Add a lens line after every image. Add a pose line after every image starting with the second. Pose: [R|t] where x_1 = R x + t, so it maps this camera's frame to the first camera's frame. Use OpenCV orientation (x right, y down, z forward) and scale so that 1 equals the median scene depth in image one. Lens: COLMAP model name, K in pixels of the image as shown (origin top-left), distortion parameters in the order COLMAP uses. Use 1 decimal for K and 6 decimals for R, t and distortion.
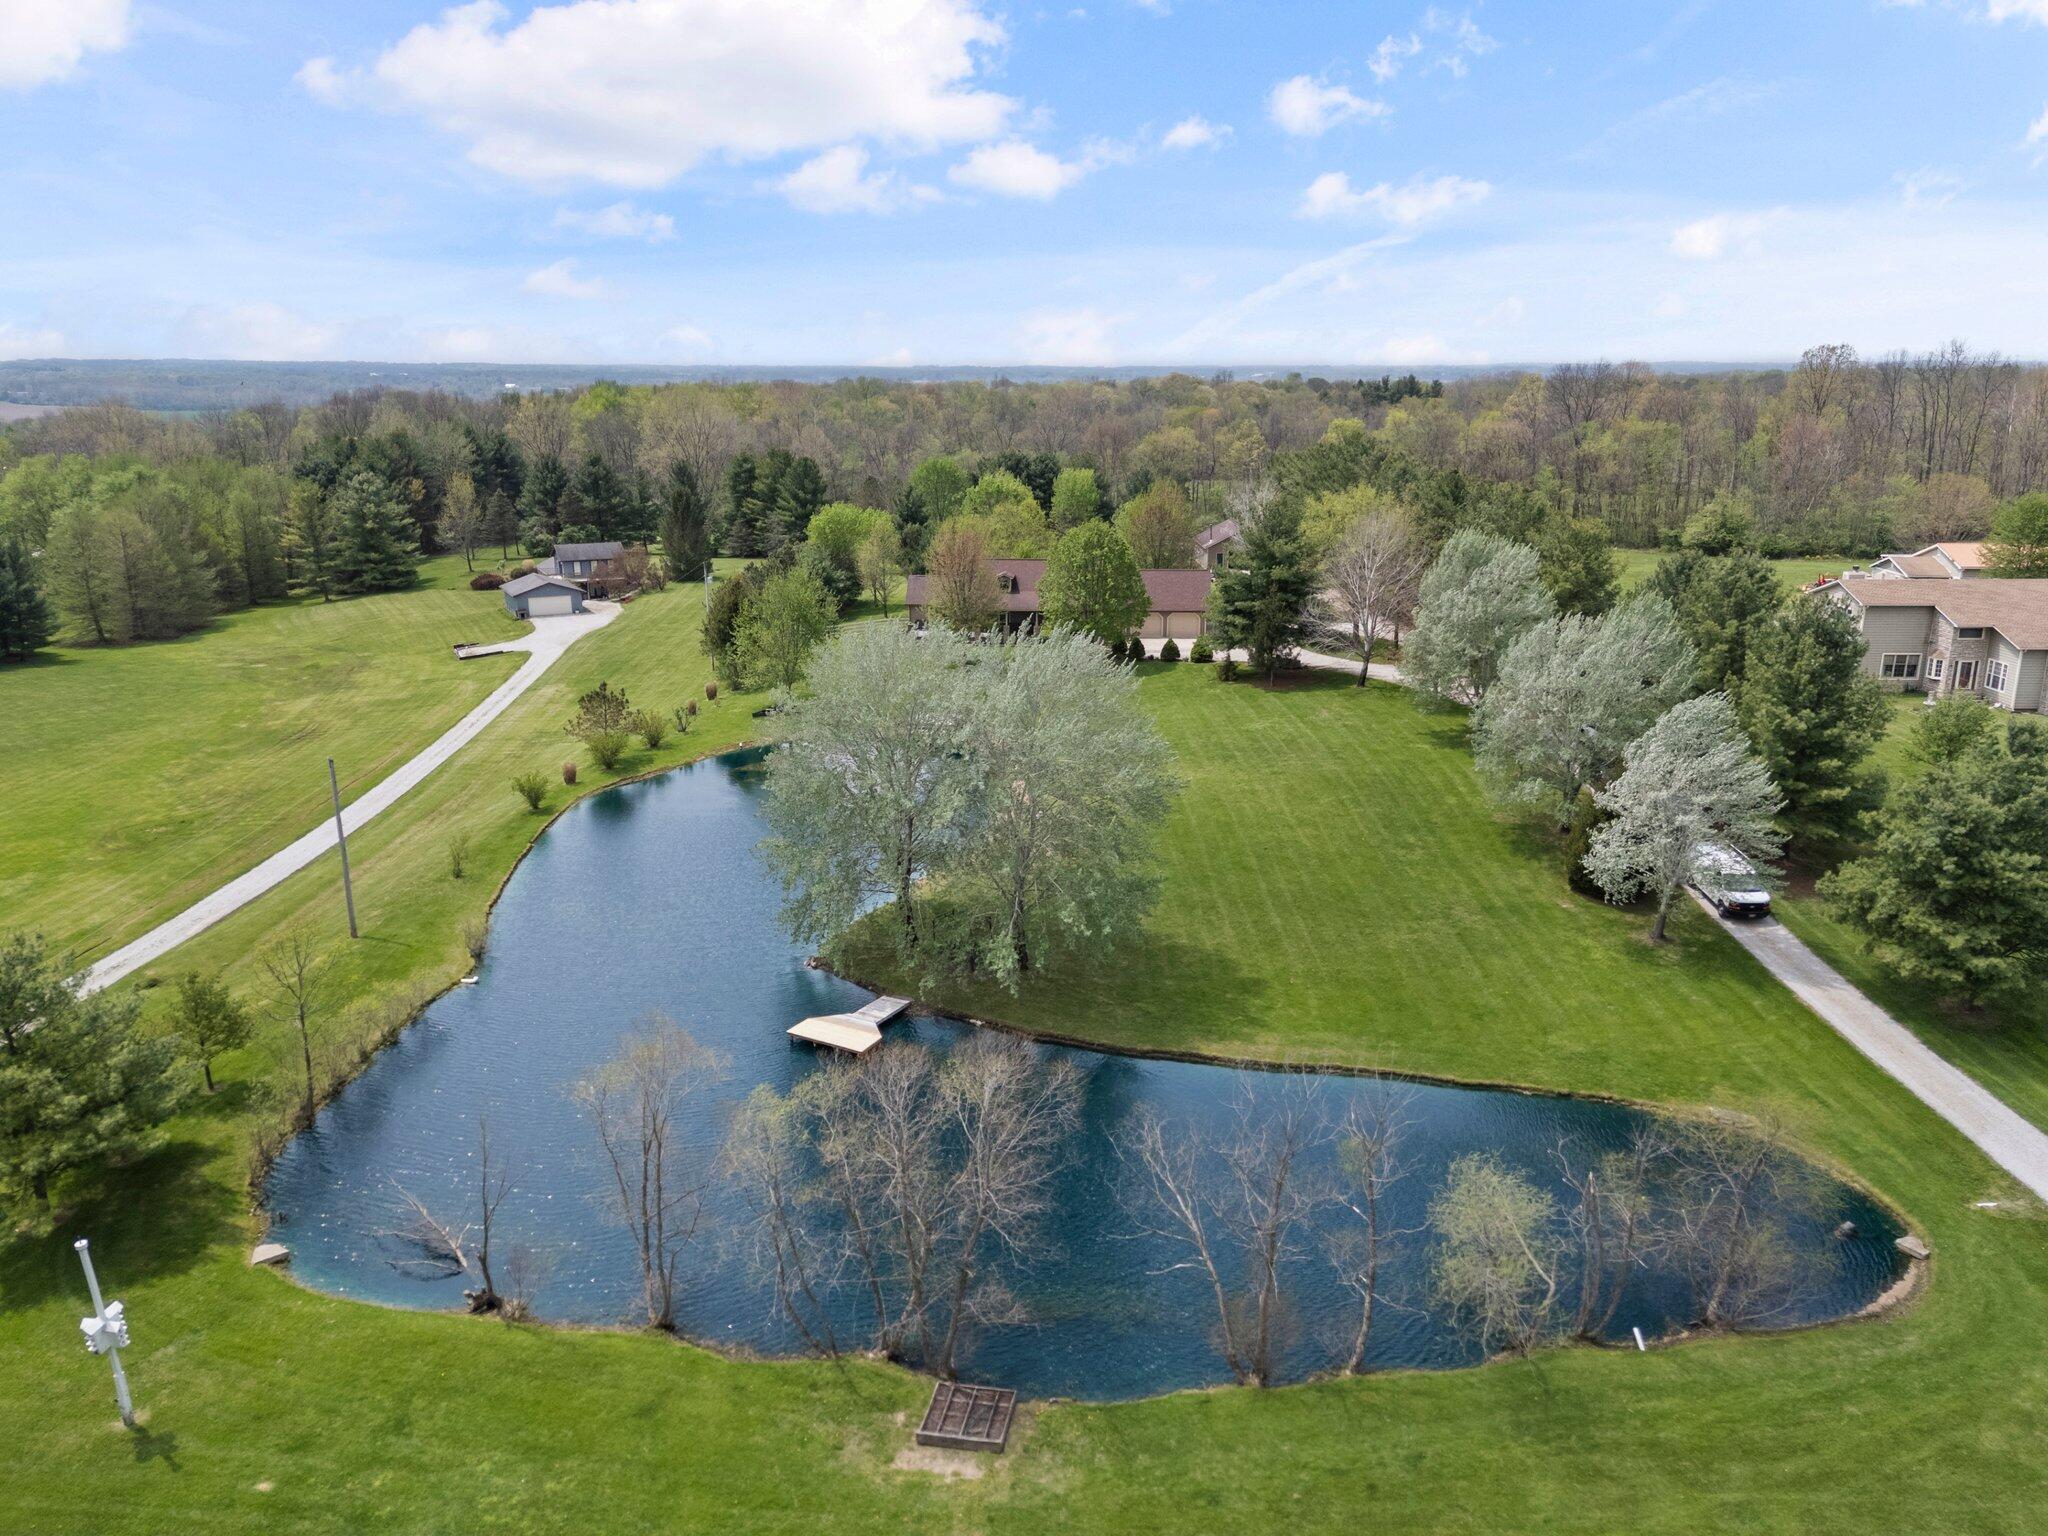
lens RADIAL K [[1500.7, 0, 1026.5], [0, 1500.7, 766.9], [0, 0, 1]] dist [0.012873, -0.005942]
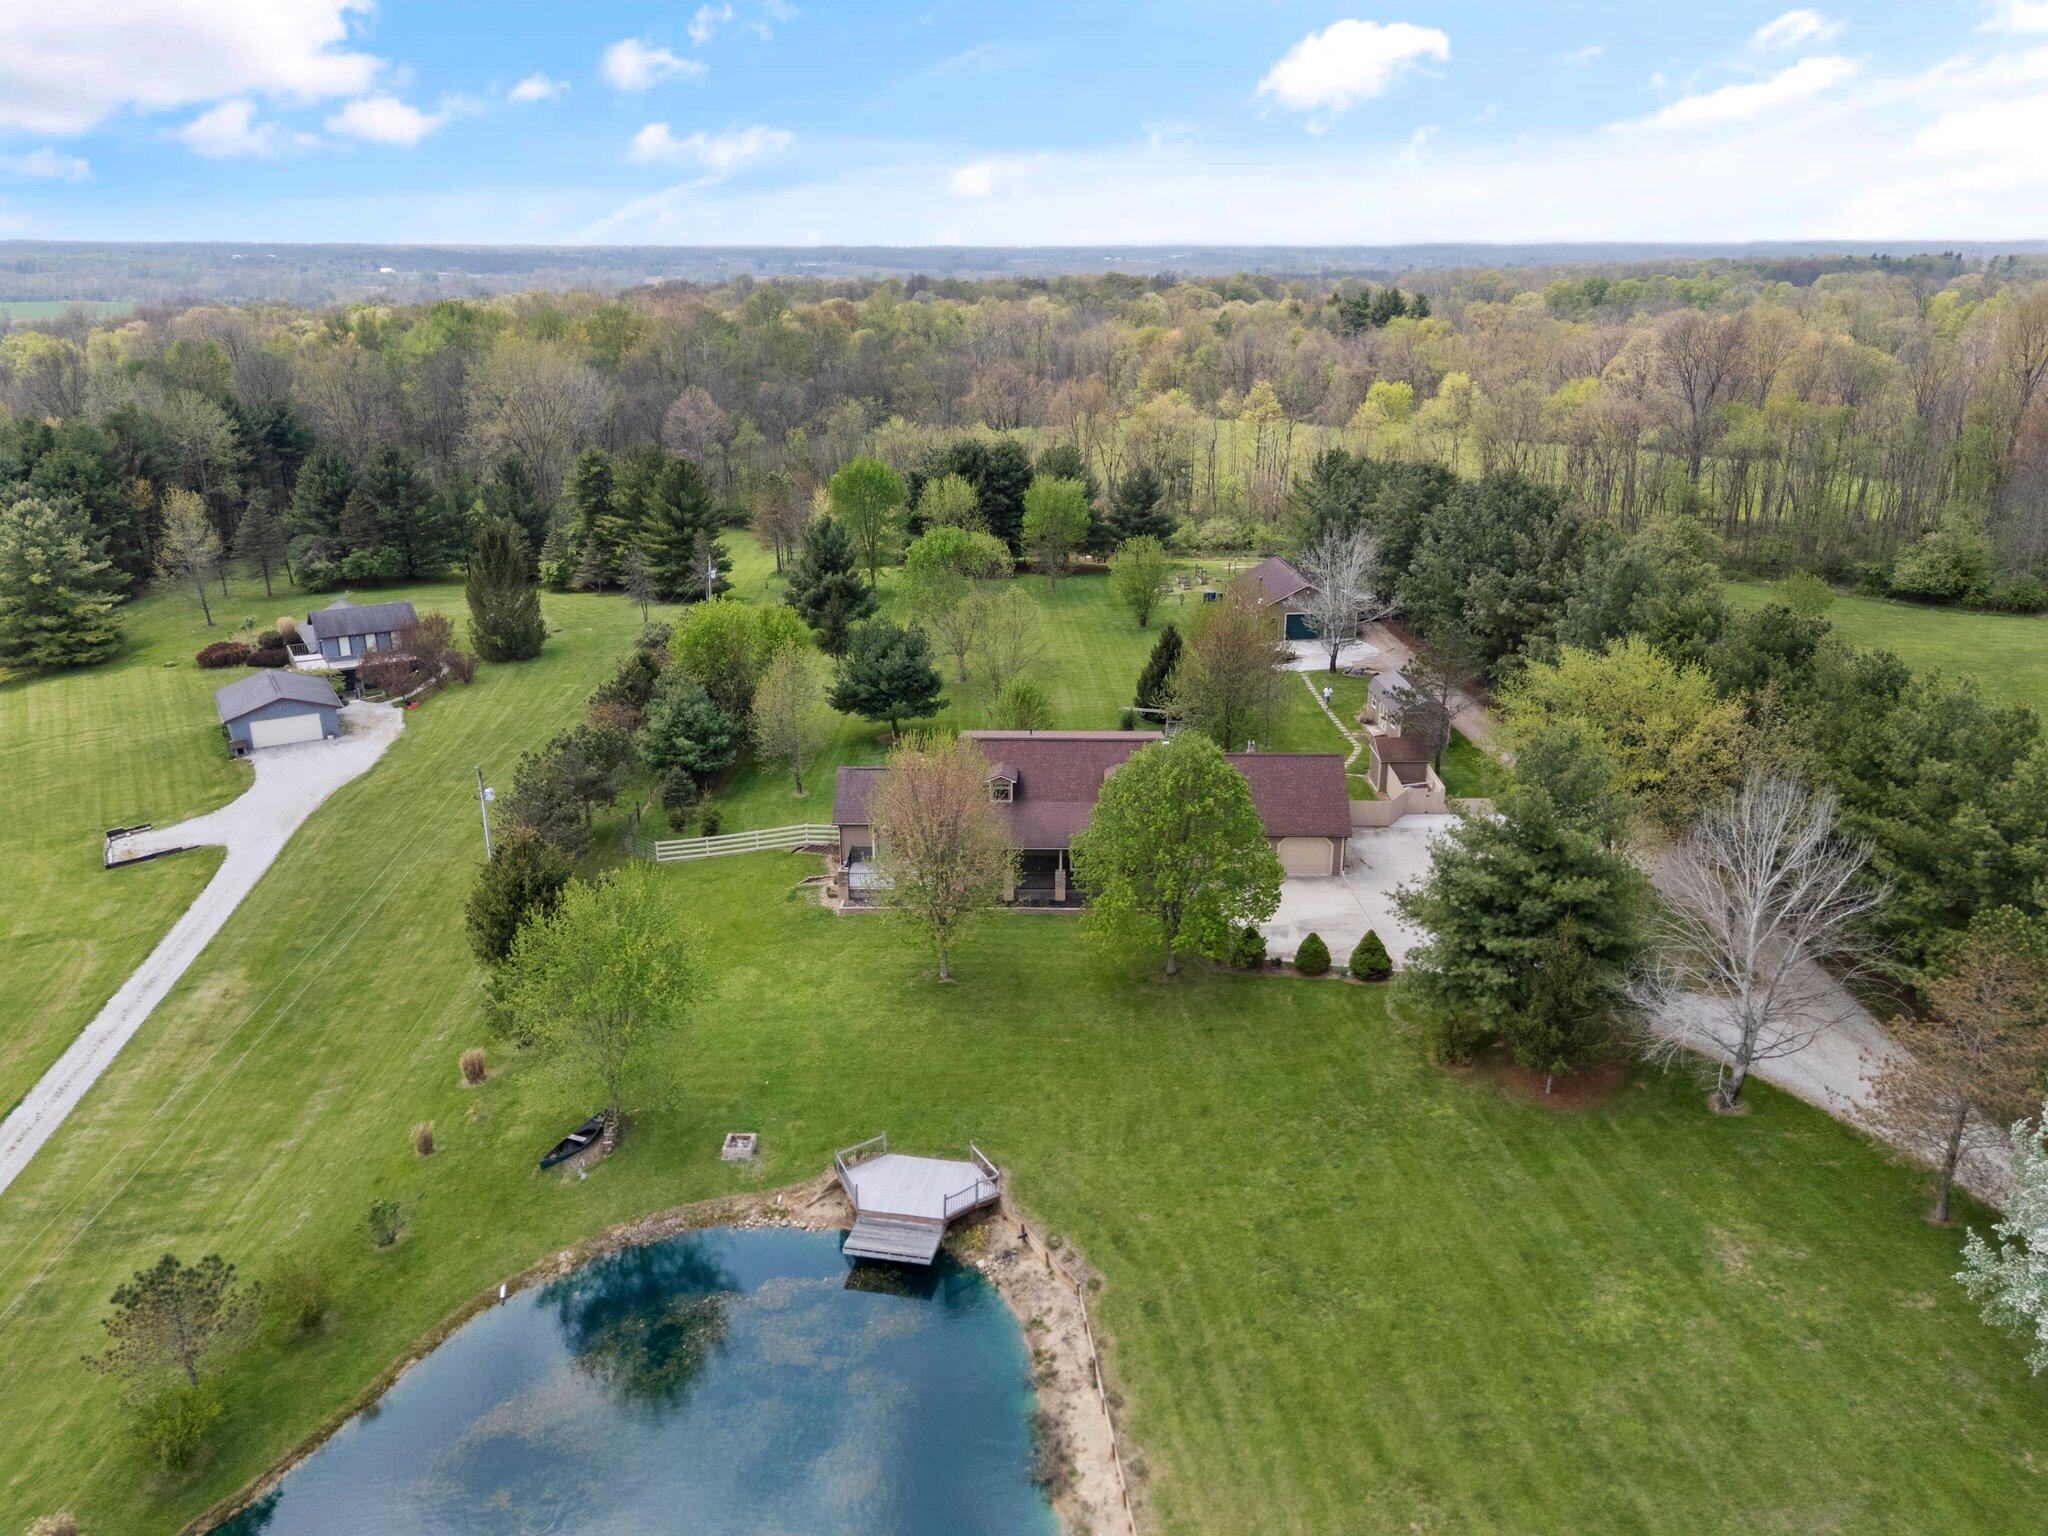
lens RADIAL K [[1500.7, 0, 1021.1], [0, 1500.7, 769.3], [0, 0, 1]] dist [0.012873, -0.005942]
pose [[0.998515, -0.016810, 0.051824, -0.023895], [0.012935, 0.997159, 0.074212, -0.109363], [-0.052924, -0.073431, 0.995895, 0.262978]]
